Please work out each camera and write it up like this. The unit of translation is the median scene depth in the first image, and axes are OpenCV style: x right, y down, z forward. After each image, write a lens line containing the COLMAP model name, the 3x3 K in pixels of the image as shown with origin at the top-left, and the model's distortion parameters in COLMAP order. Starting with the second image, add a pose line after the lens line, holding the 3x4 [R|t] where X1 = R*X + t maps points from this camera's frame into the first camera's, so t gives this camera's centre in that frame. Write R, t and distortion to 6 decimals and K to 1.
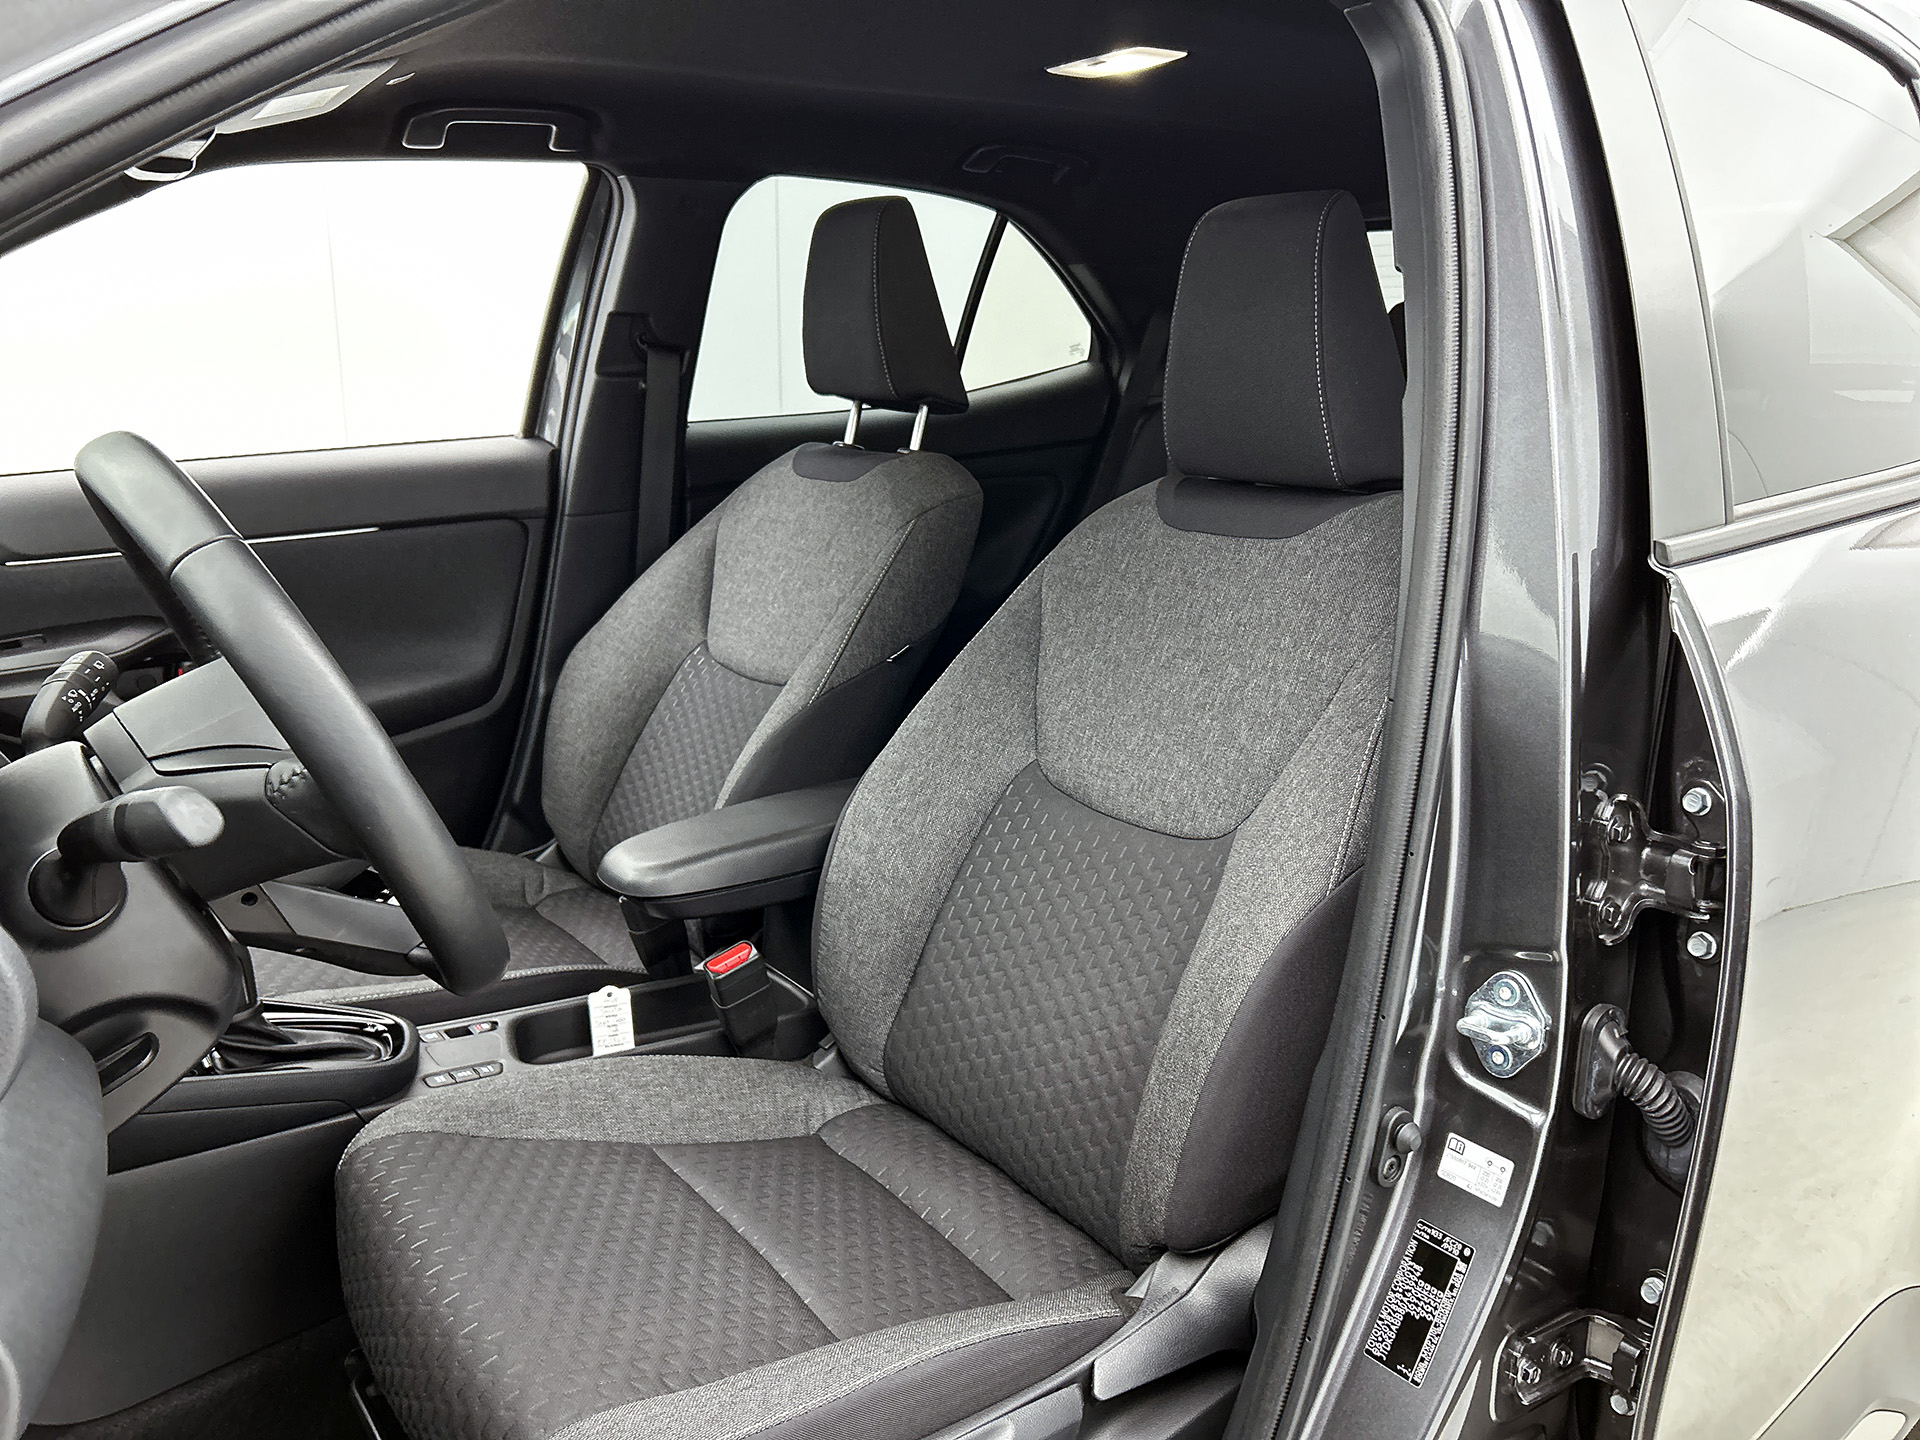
lens RADIAL K [[1452.0, 0, 954.4], [0, 1452.0, 728.5], [0, 0, 1]] dist [0.035489, -0.051843]
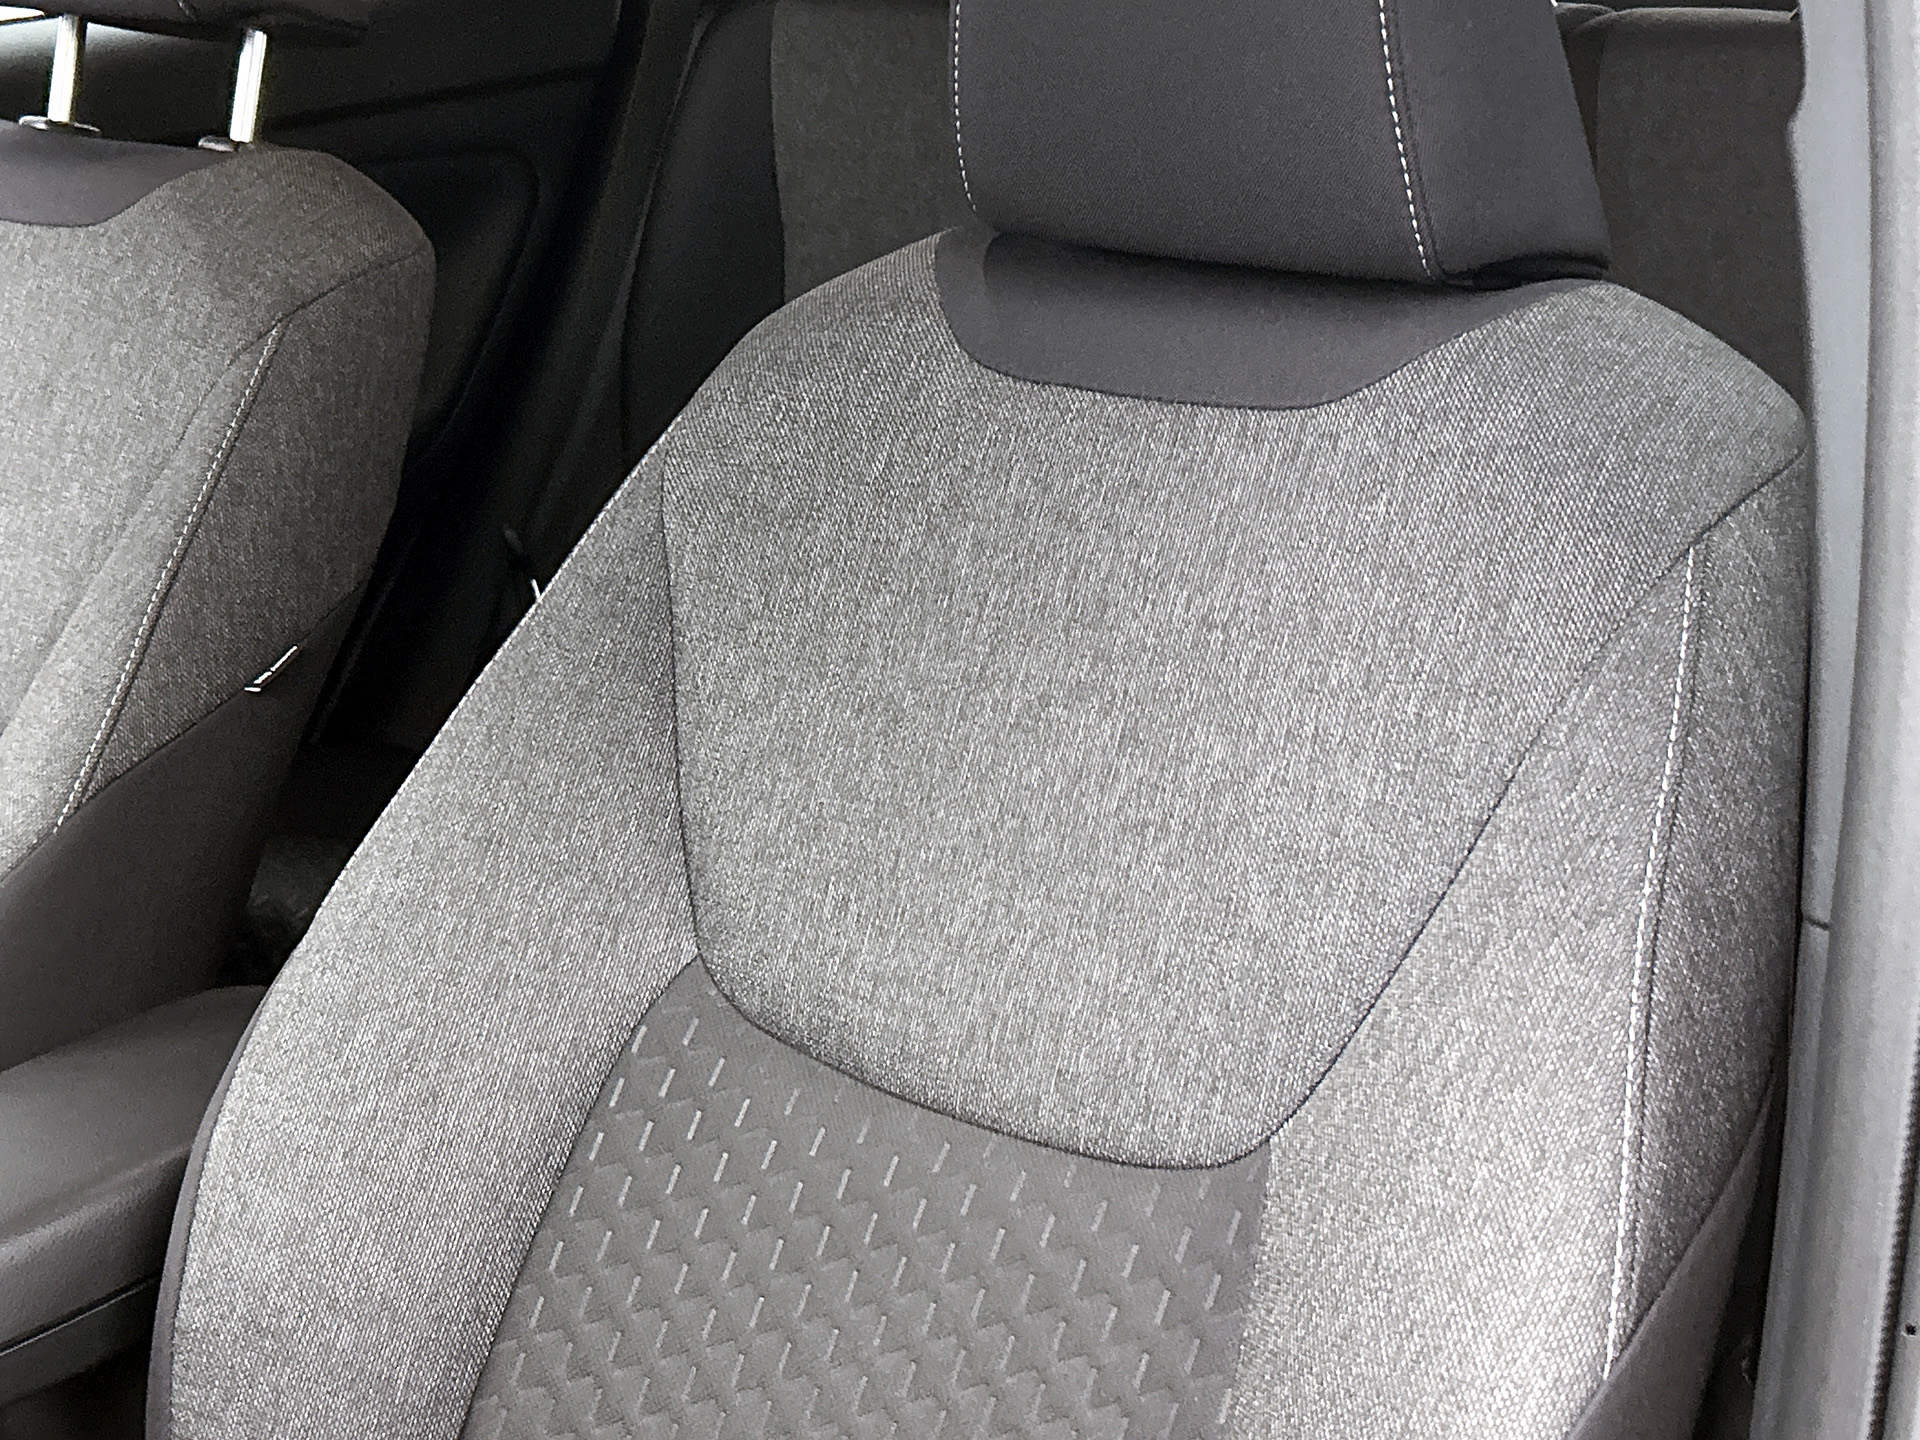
lens RADIAL K [[2728.8, 0, 972.8], [0, 2728.8, 703.3], [0, 0, 1]] dist [0.120422, 0.000000]
pose [[0.958619, -0.083618, 0.272135, -0.074280], [0.067182, 0.995339, 0.069180, -0.099644], [-0.276651, -0.048035, 0.959769, 0.258348]]
